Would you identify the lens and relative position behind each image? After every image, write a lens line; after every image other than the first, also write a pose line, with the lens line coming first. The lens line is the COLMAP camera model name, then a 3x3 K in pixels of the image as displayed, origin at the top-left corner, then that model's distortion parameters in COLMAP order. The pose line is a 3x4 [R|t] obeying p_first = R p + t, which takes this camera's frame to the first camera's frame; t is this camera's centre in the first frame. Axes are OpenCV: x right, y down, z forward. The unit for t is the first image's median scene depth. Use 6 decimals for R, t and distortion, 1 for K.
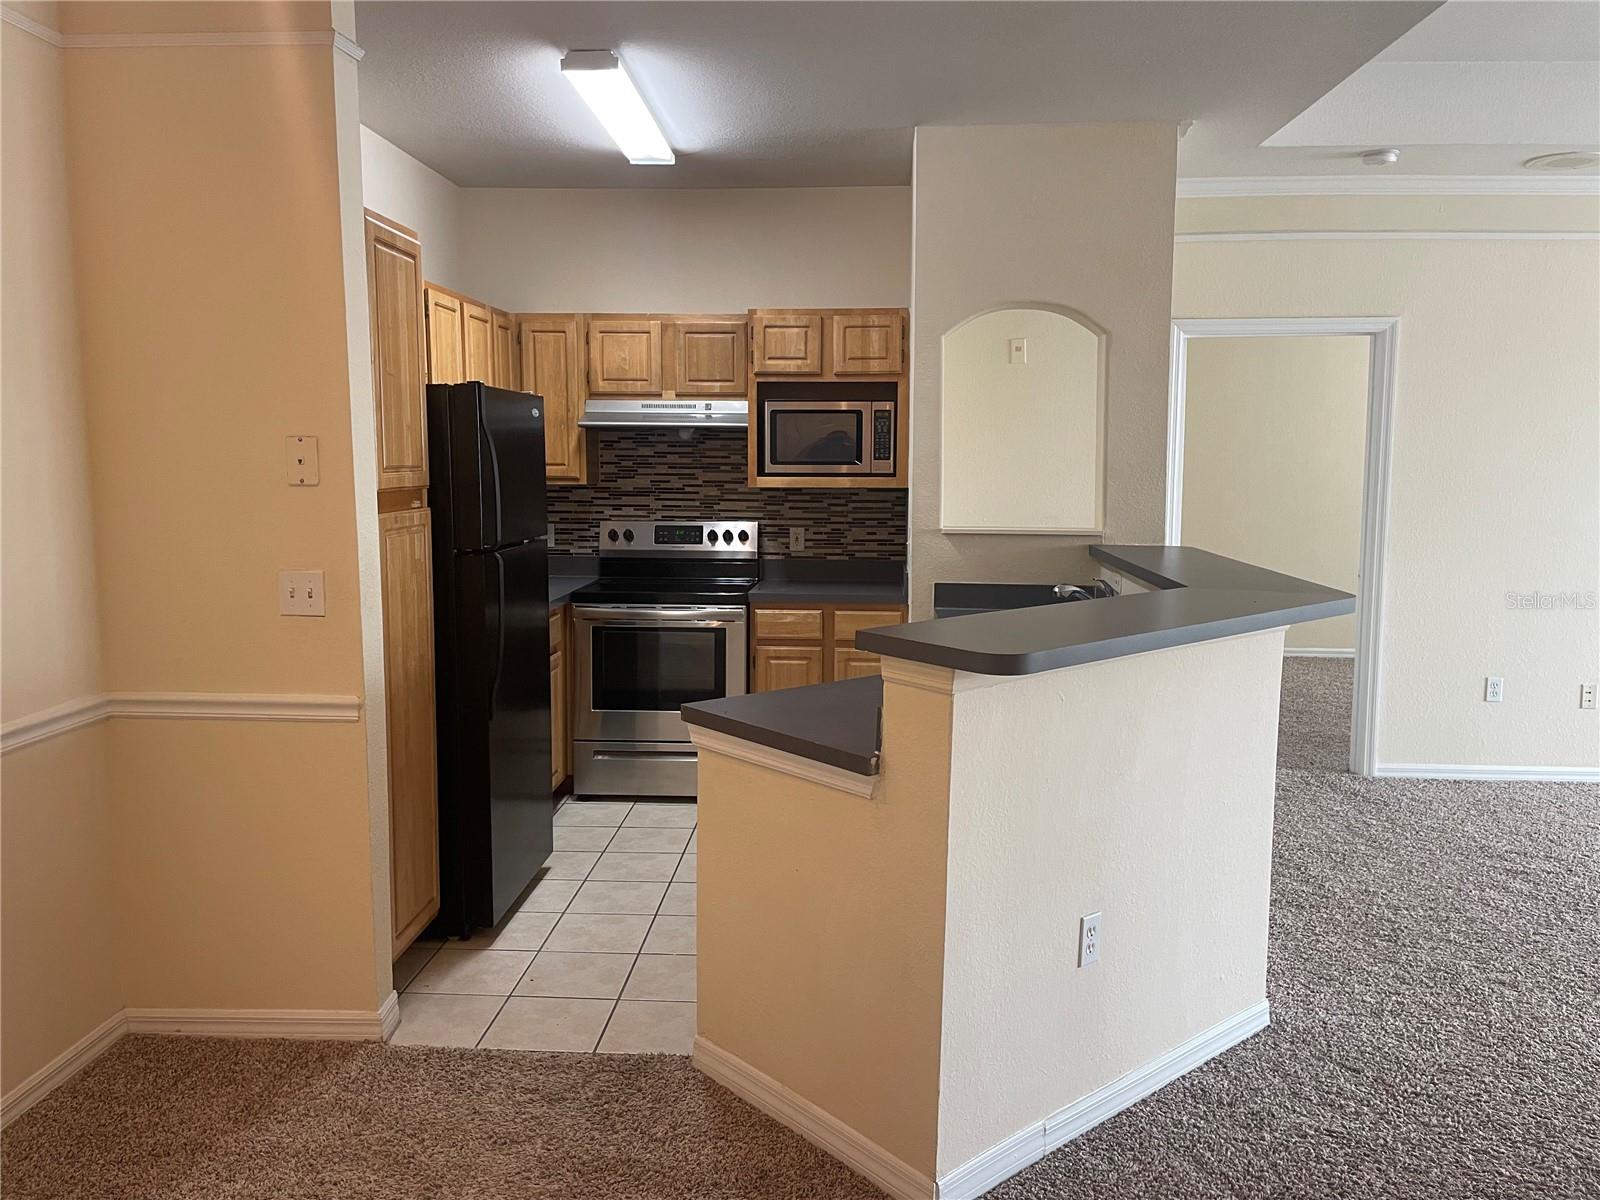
lens RADIAL K [[1205.1, 0, 799.5], [0, 1205.1, 590.2], [0, 0, 1]] dist [0.052721, -0.081512]
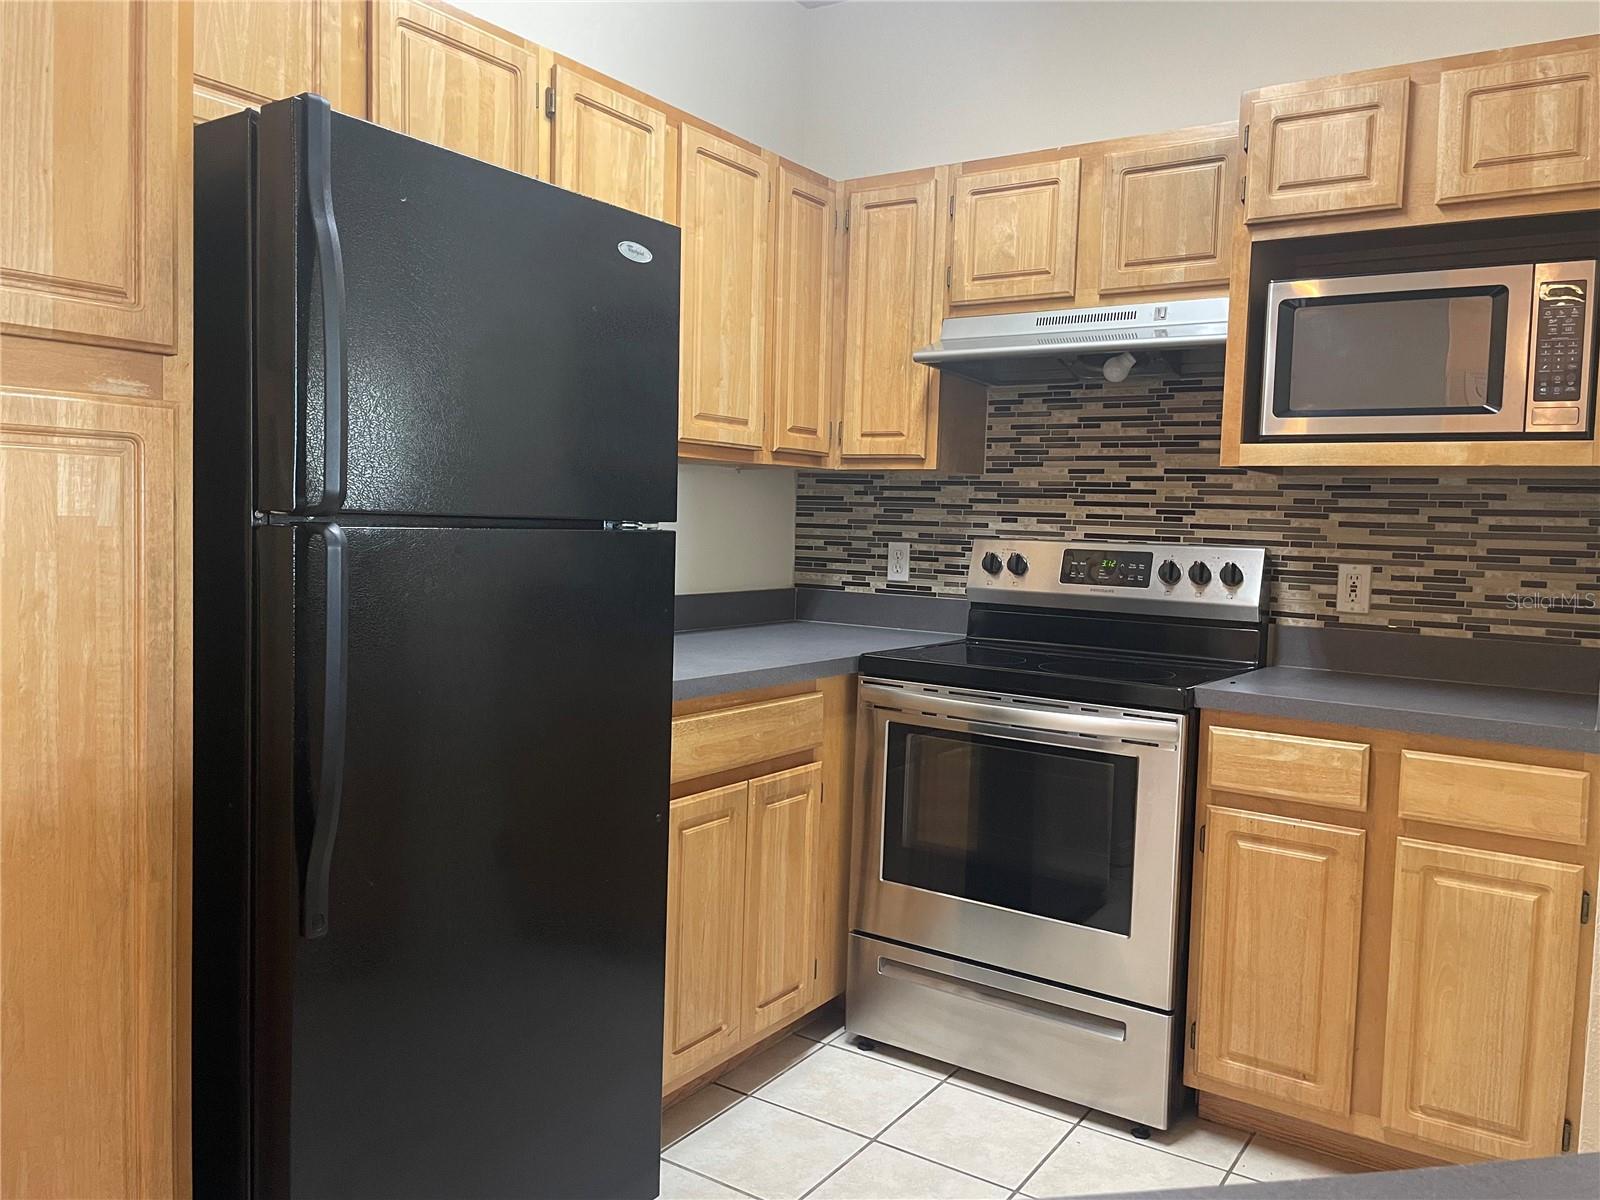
lens RADIAL K [[1205.1, 0, 799.5], [0, 1205.1, 590.2], [0, 0, 1]] dist [0.052721, -0.081512]
pose [[0.857628, 0.051972, -0.511638, 0.057922], [-0.083069, 0.995816, -0.038089, -0.004551], [0.507517, 0.075167, 0.858357, 0.475939]]
